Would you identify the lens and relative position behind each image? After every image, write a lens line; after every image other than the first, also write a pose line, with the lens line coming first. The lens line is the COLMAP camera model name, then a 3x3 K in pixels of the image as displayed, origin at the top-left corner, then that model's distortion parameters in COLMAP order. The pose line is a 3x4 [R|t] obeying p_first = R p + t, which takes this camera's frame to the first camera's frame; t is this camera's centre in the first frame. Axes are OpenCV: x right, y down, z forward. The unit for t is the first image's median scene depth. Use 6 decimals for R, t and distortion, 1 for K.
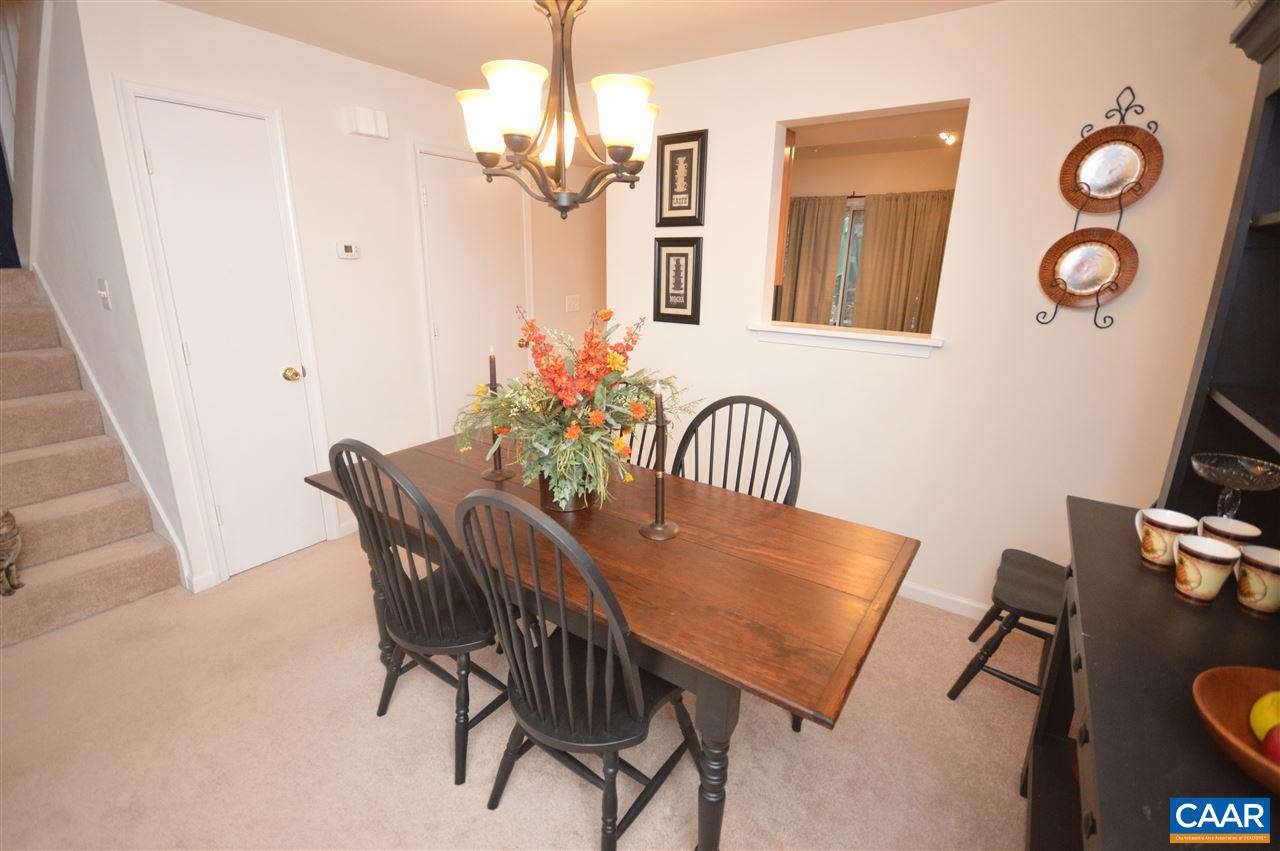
lens RADIAL K [[573.7, 0, 633.2], [0, 573.7, 430.1], [0, 0, 1]] dist [0.002726, -0.003466]
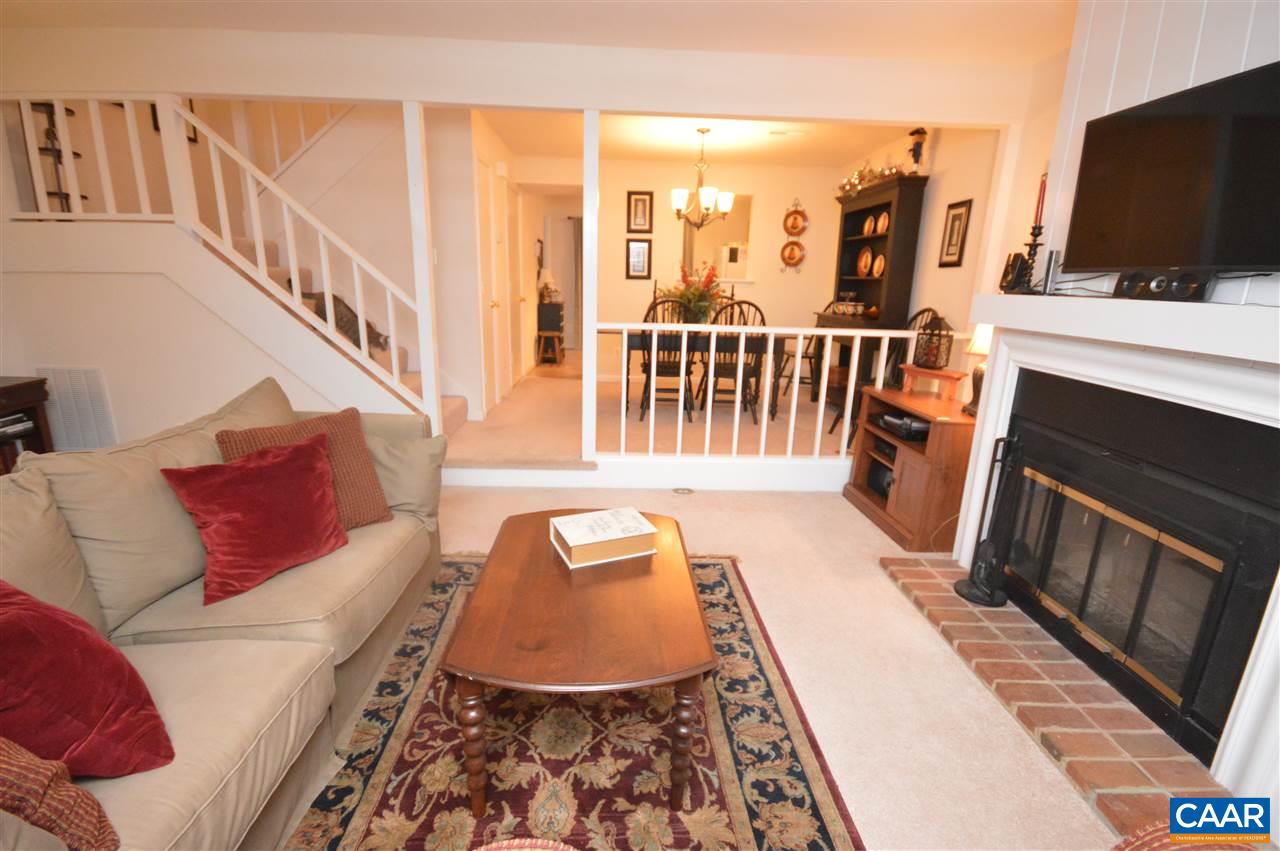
lens RADIAL K [[573.7, 0, 637.1], [0, 573.7, 426.2], [0, 0, 1]] dist [0.002726, -0.003466]
pose [[0.797321, -0.147359, 0.585290, -1.508675], [0.161007, 0.986526, 0.029045, 0.340782], [-0.581684, 0.071078, 0.810304, -0.793673]]
